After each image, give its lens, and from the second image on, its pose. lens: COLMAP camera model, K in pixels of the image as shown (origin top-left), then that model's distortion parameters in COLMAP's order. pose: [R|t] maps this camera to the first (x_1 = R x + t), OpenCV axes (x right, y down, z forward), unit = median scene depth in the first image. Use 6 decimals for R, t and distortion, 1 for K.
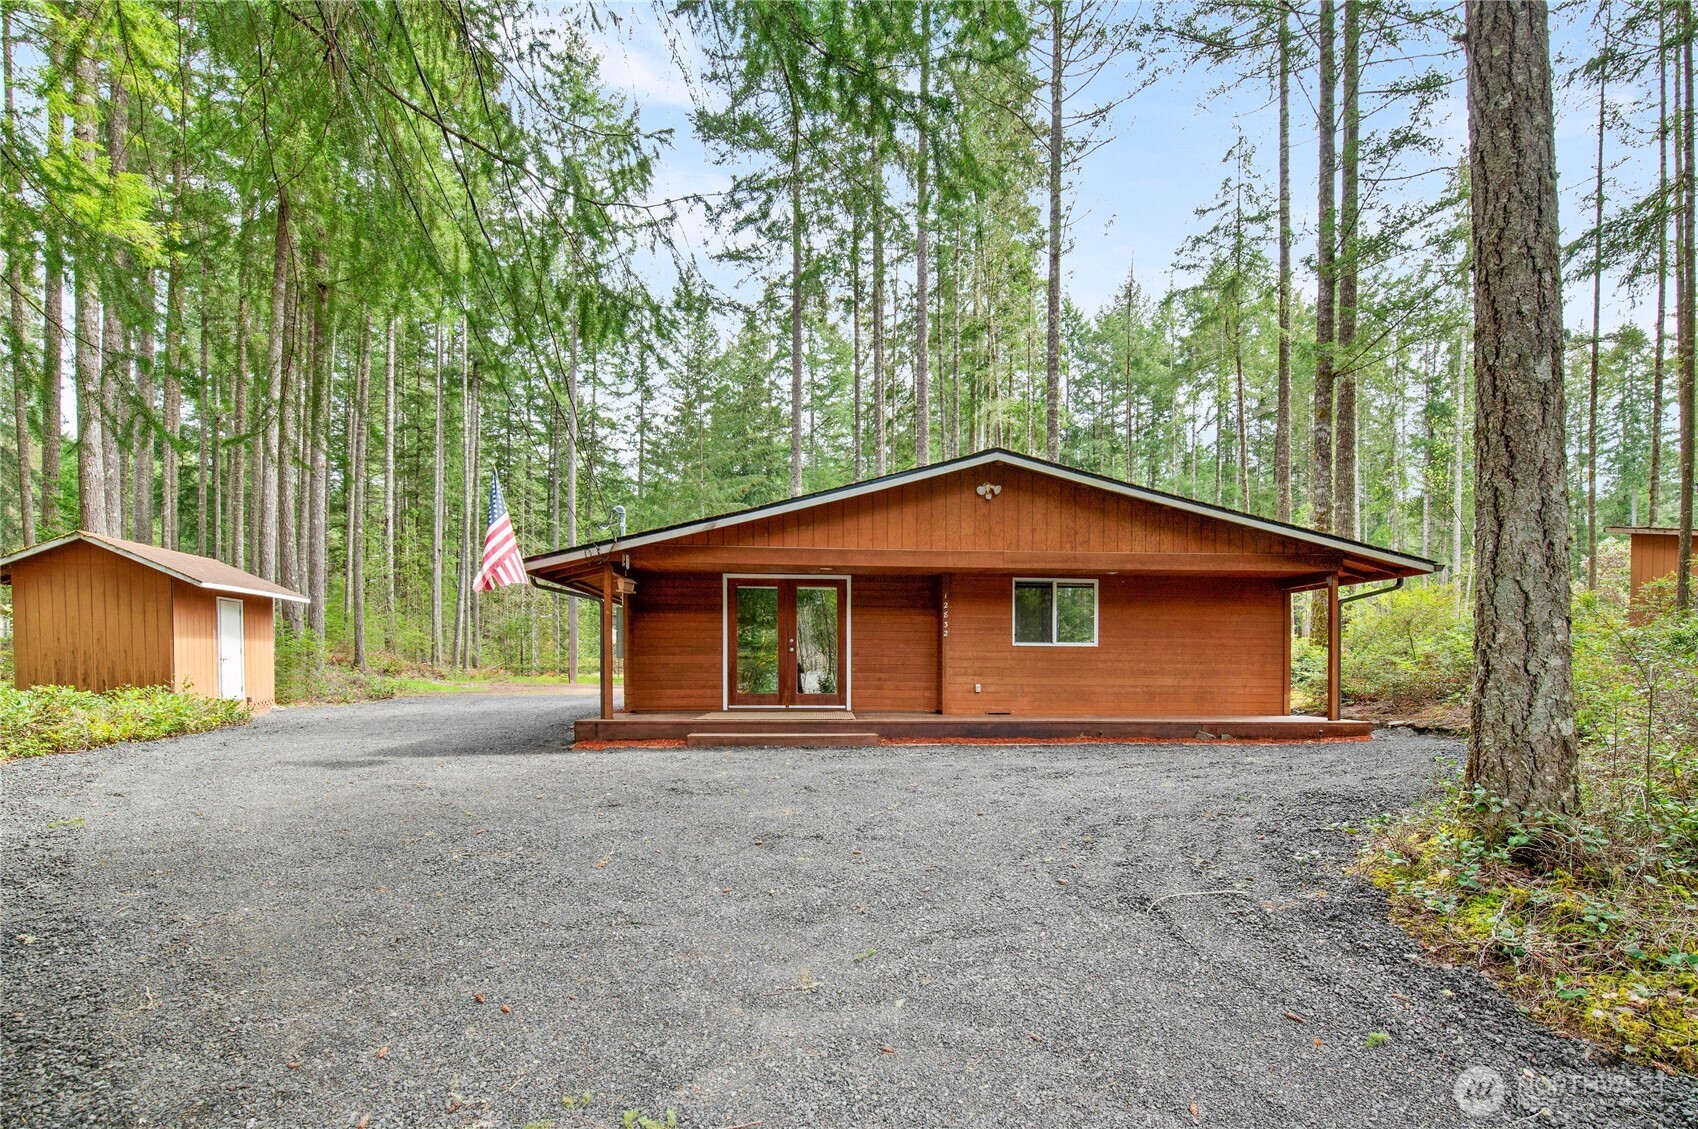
lens RADIAL K [[811.4, 0, 885.3], [0, 811.4, 693.9], [0, 0, 1]] dist [0.001196, -0.010833]
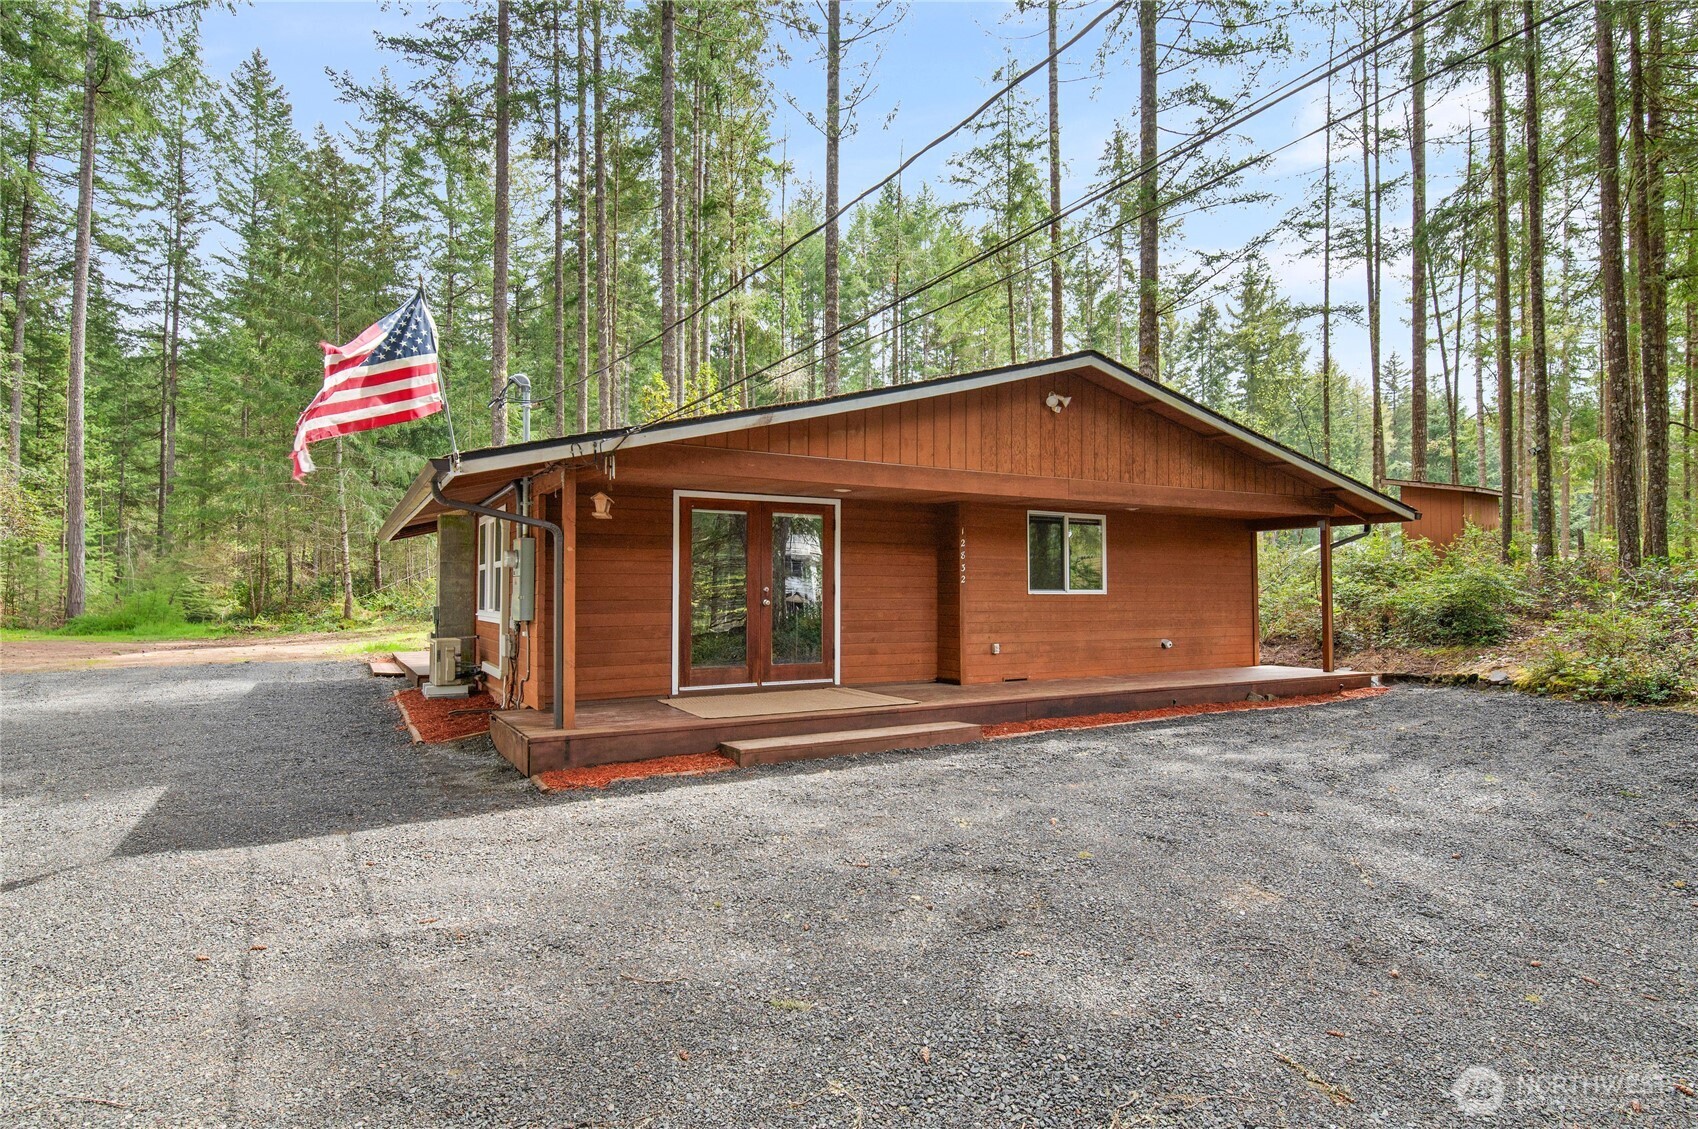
lens RADIAL K [[891.7, 0, 847.6], [0, 891.7, 579.4], [0, 0, 1]] dist [-0.001149, -0.002423]
pose [[0.900107, -0.000560, 0.435669, -0.370504], [0.021228, 0.998868, -0.042574, -0.038302], [-0.435152, 0.047570, 0.899100, 0.268142]]
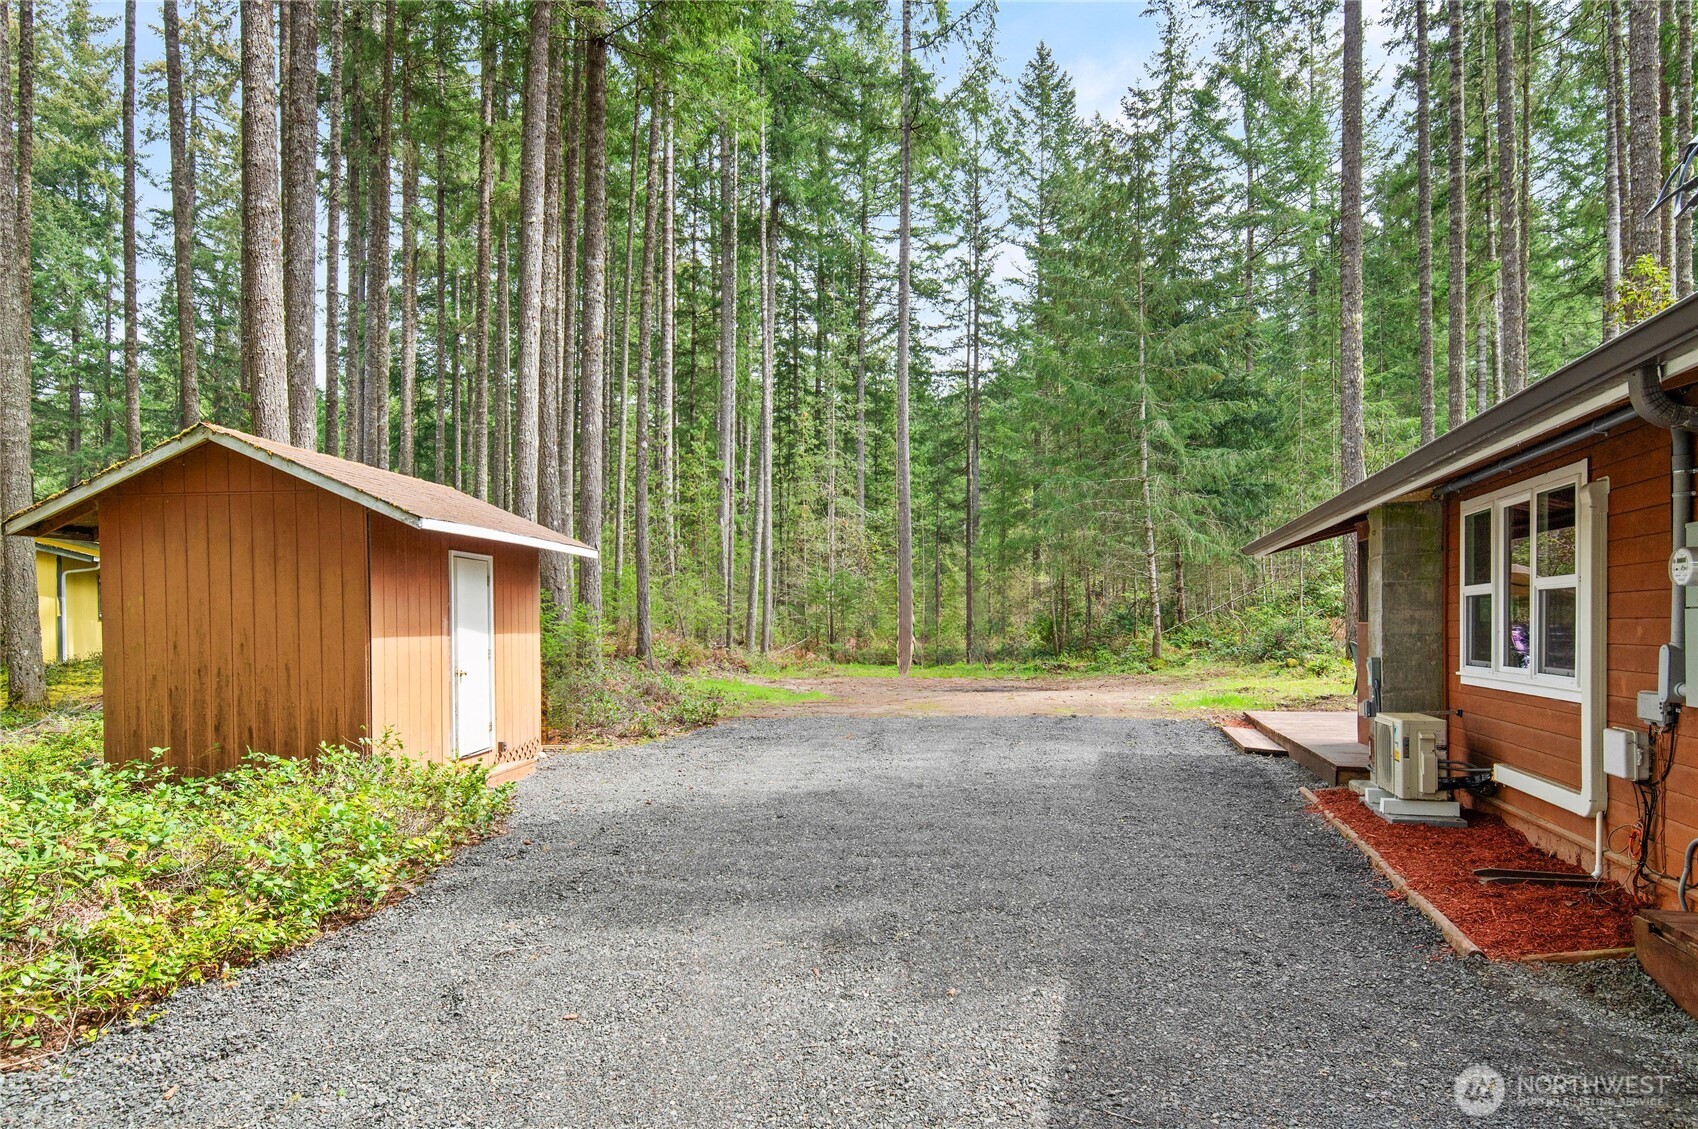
lens RADIAL K [[995.8, 0, 846.7], [0, 995.8, 629.5], [0, 0, 1]] dist [0.004467, 0.001050]
pose [[0.948935, -0.017462, -0.314988, -0.459790], [0.008485, 0.999518, -0.029847, -0.058541], [0.315358, 0.025650, 0.948626, 0.565897]]
